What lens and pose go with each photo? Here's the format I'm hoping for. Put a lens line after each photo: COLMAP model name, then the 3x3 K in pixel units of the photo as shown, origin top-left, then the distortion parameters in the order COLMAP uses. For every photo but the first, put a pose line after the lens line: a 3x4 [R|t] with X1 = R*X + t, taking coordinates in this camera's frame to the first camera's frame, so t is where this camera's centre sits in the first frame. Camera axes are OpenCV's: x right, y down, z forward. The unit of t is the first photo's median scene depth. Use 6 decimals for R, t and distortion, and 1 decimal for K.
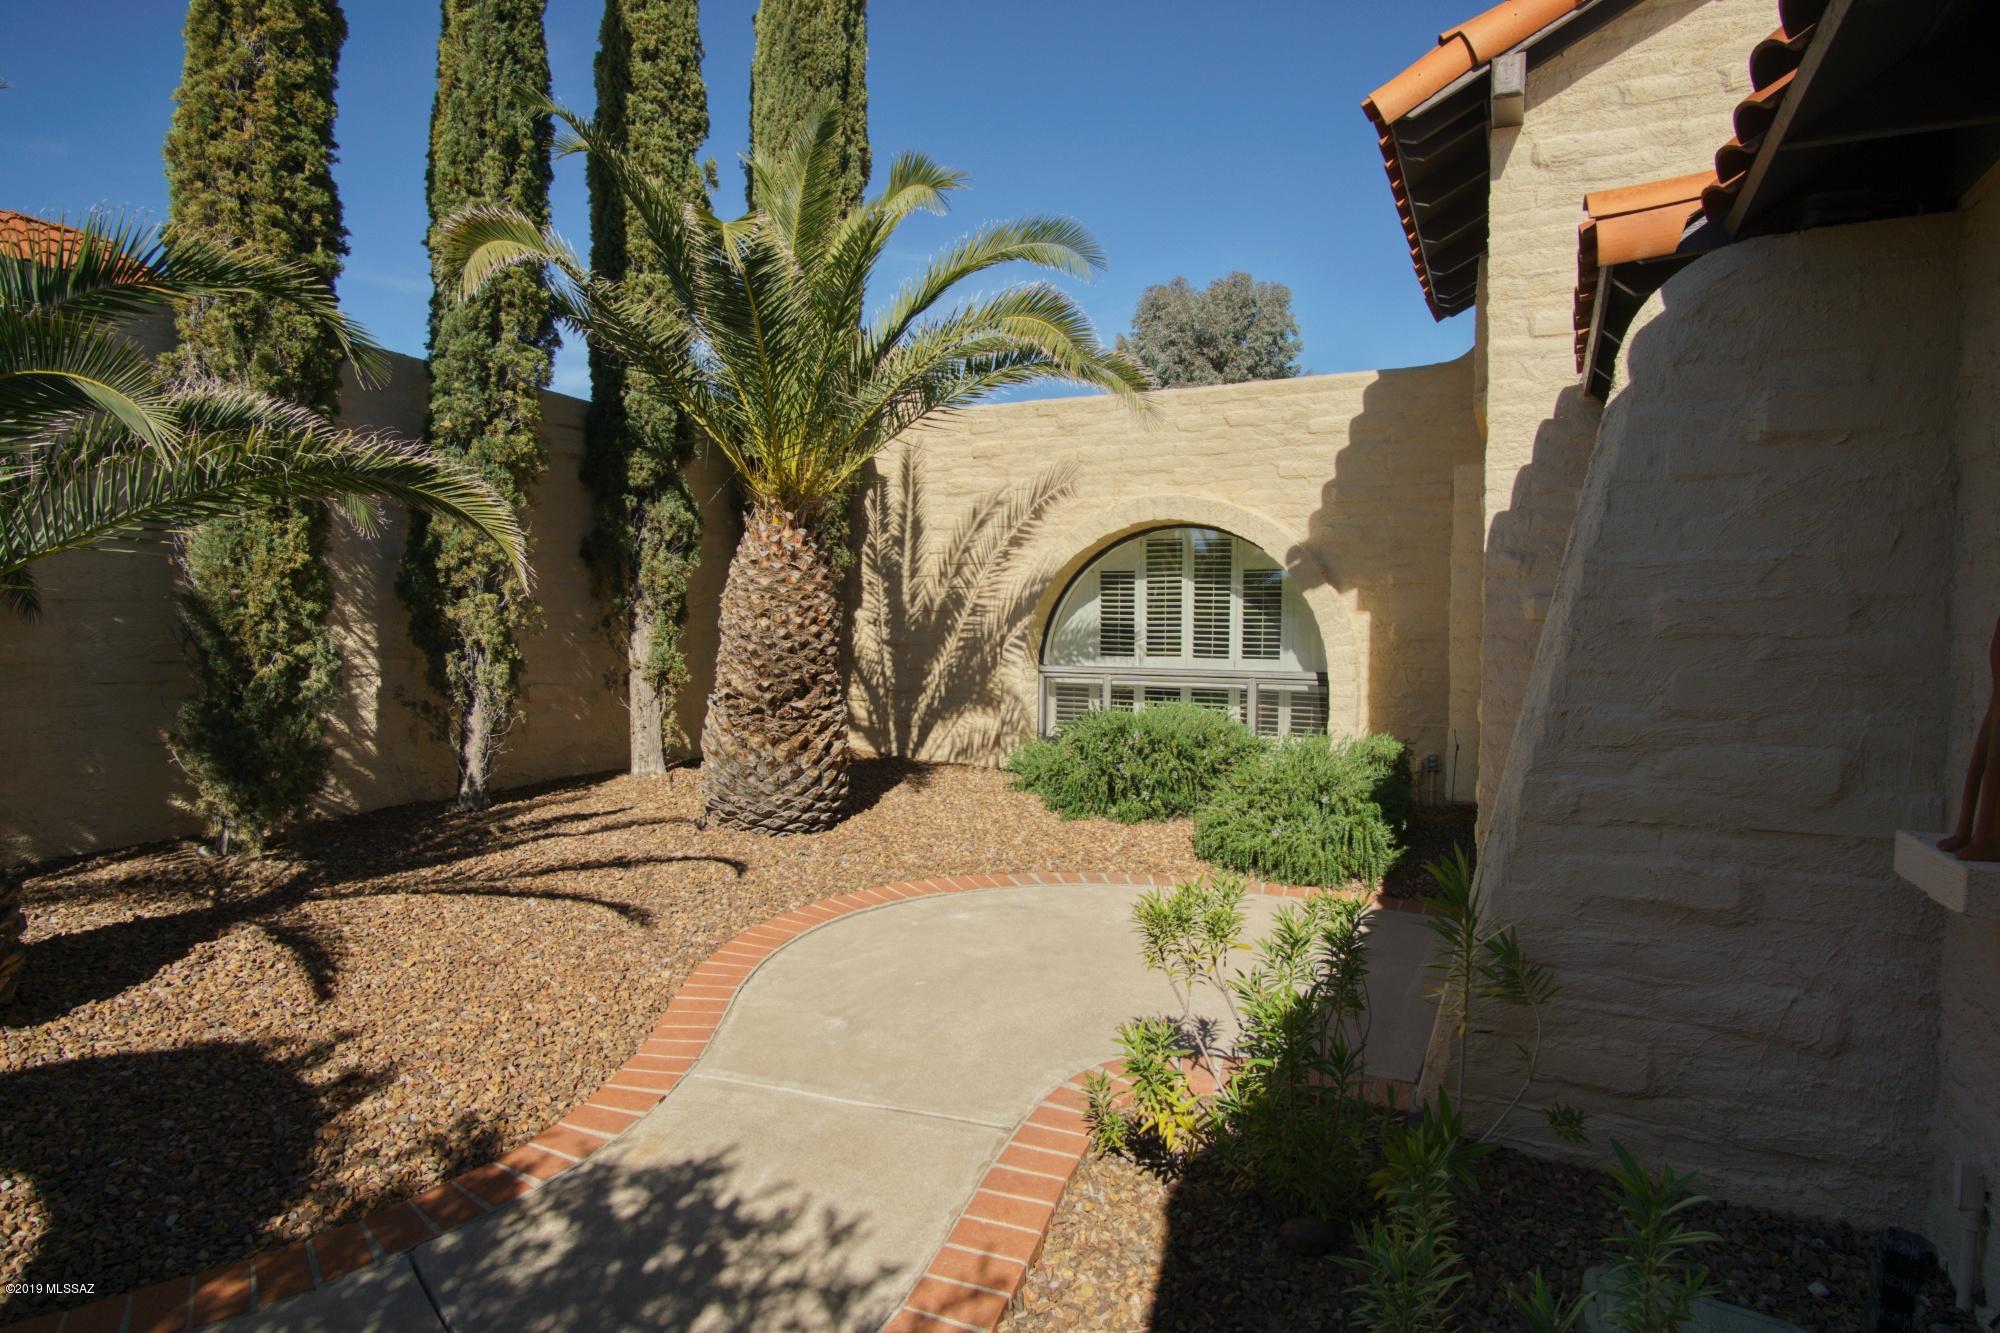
lens RADIAL K [[1064.4, 0, 1005.3], [0, 1064.4, 663.7], [0, 0, 1]] dist [-0.029015, 0.002058]
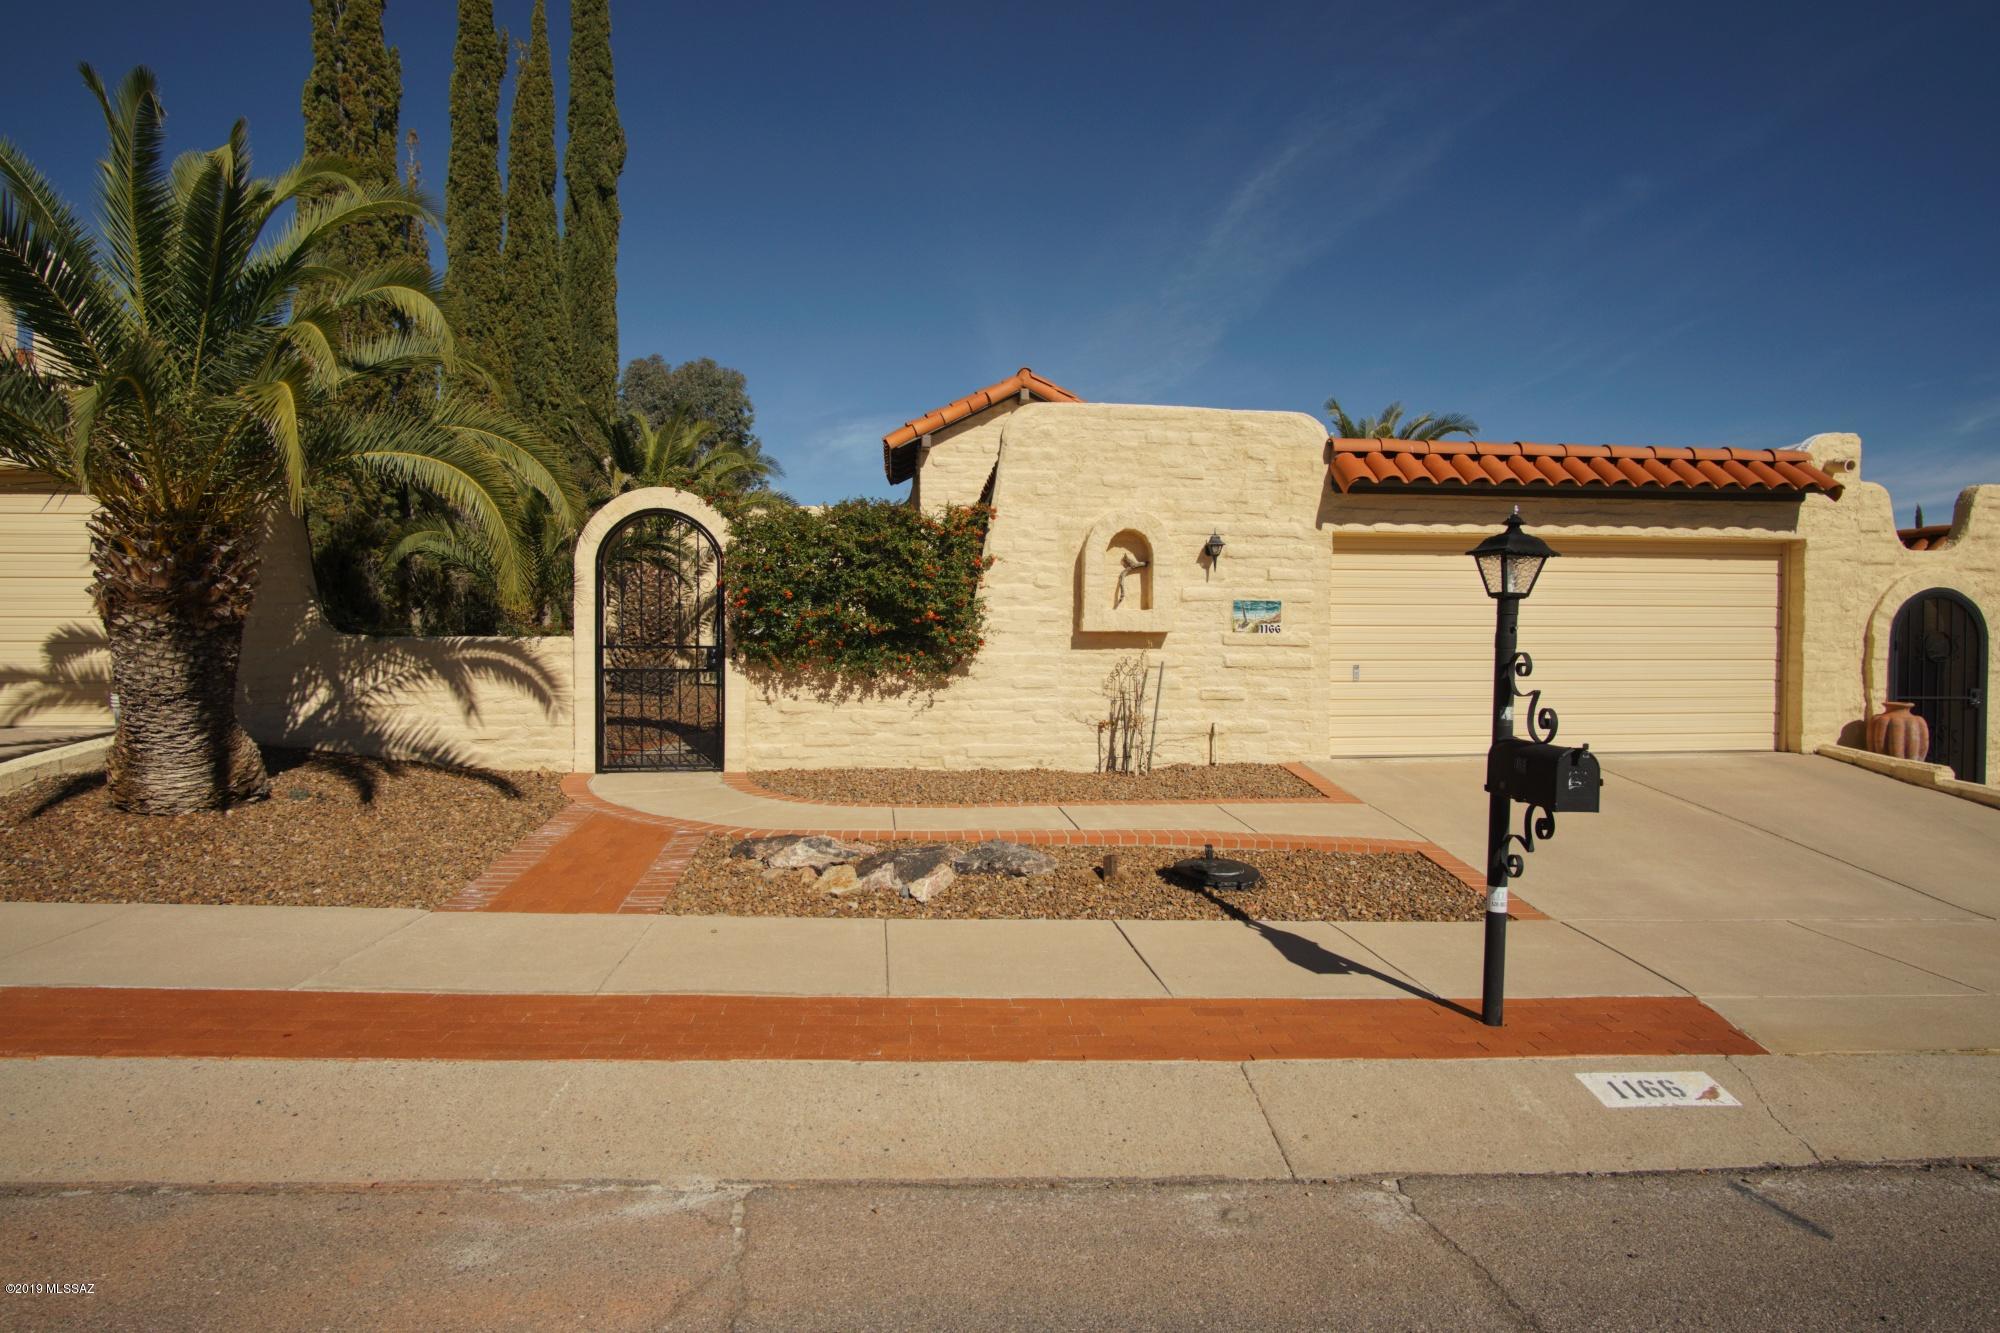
lens RADIAL K [[1064.4, 0, 1005.3], [0, 1064.4, 663.7], [0, 0, 1]] dist [-0.029015, 0.002058]
pose [[0.848808, -0.015219, 0.528482, -1.011167], [0.023335, 0.999690, -0.008691, 0.162086], [-0.528186, 0.019709, 0.848900, -1.822900]]
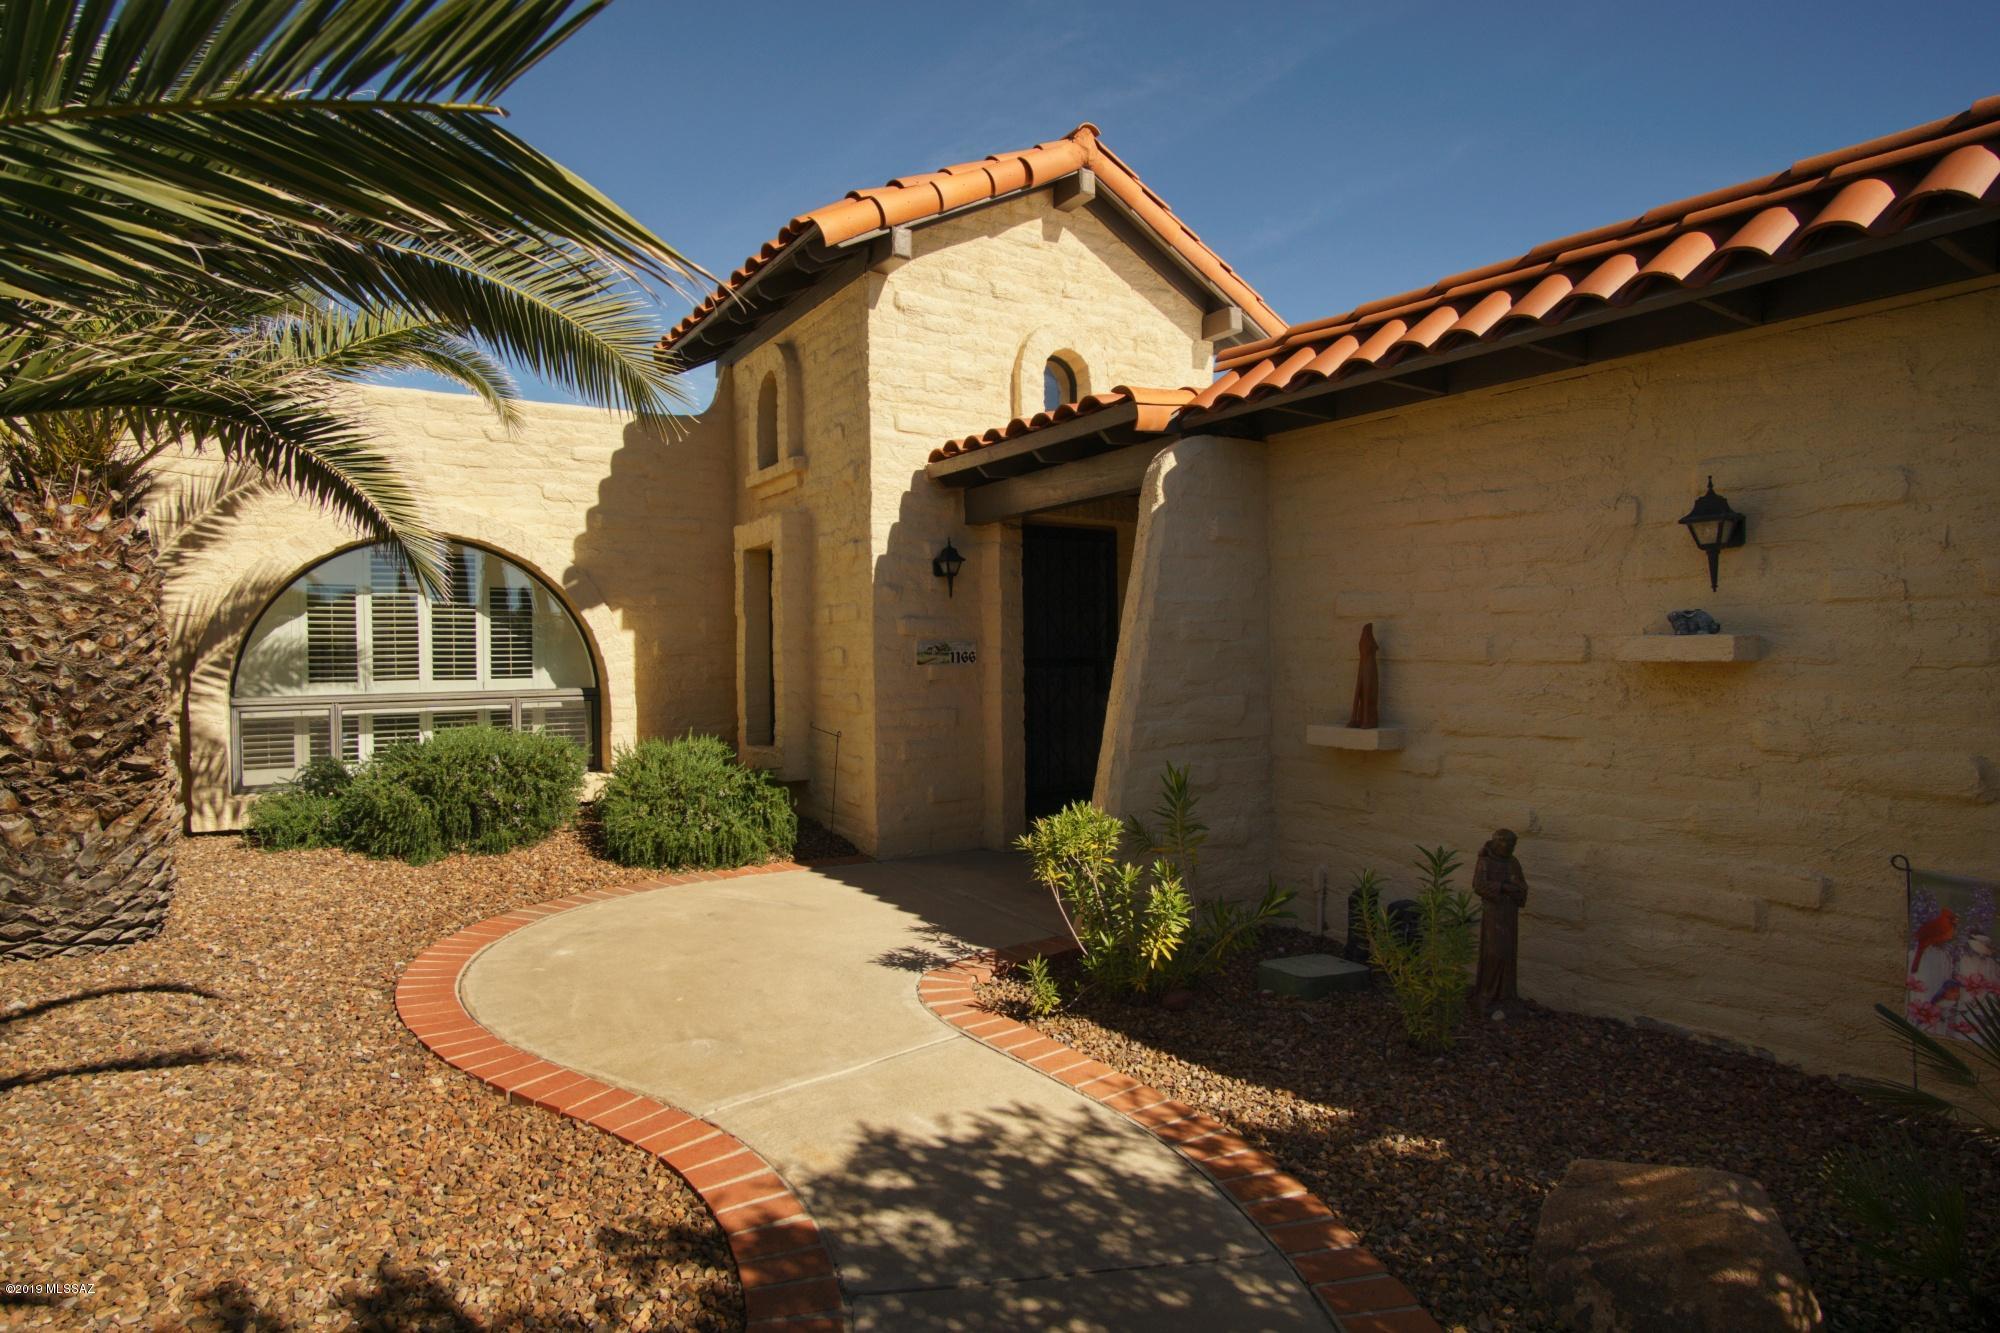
lens RADIAL K [[1064.4, 0, 1005.3], [0, 1064.4, 663.7], [0, 0, 1]] dist [-0.029015, 0.002058]
pose [[0.507699, -0.028350, 0.861068, -0.626382], [0.044328, 0.998994, 0.006754, -0.007004], [-0.860393, 0.034741, 0.508445, 0.174983]]
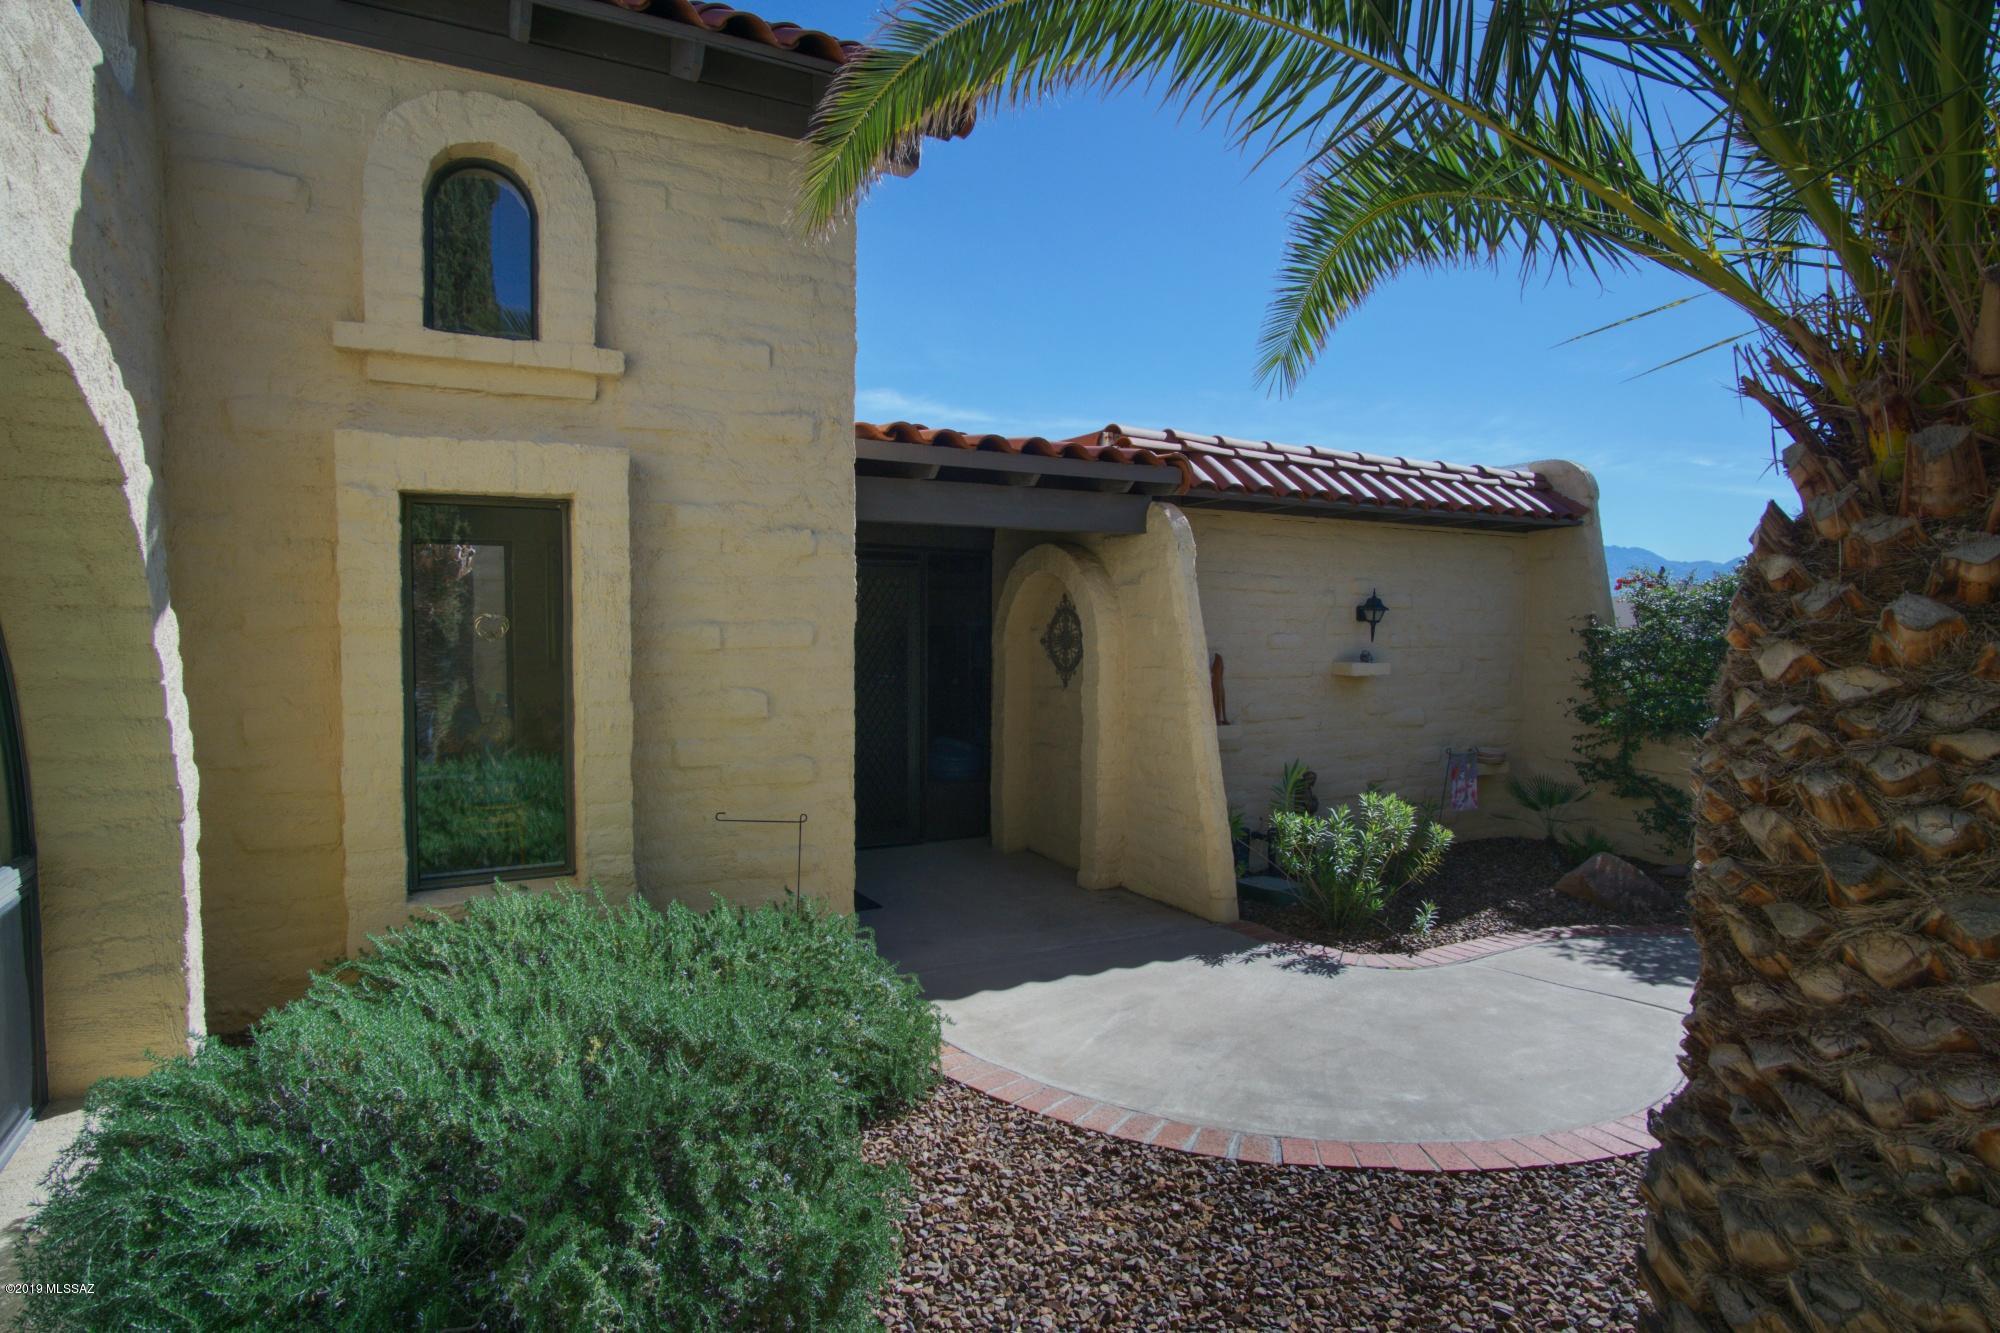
lens RADIAL K [[1064.4, 0, 1005.3], [0, 1064.4, 663.7], [0, 0, 1]] dist [-0.029015, 0.002058]
pose [[-0.820174, -0.051214, 0.569817, -0.210900], [-0.003909, 0.996464, 0.083934, -0.128824], [-0.572100, 0.066613, -0.817474, 1.722809]]
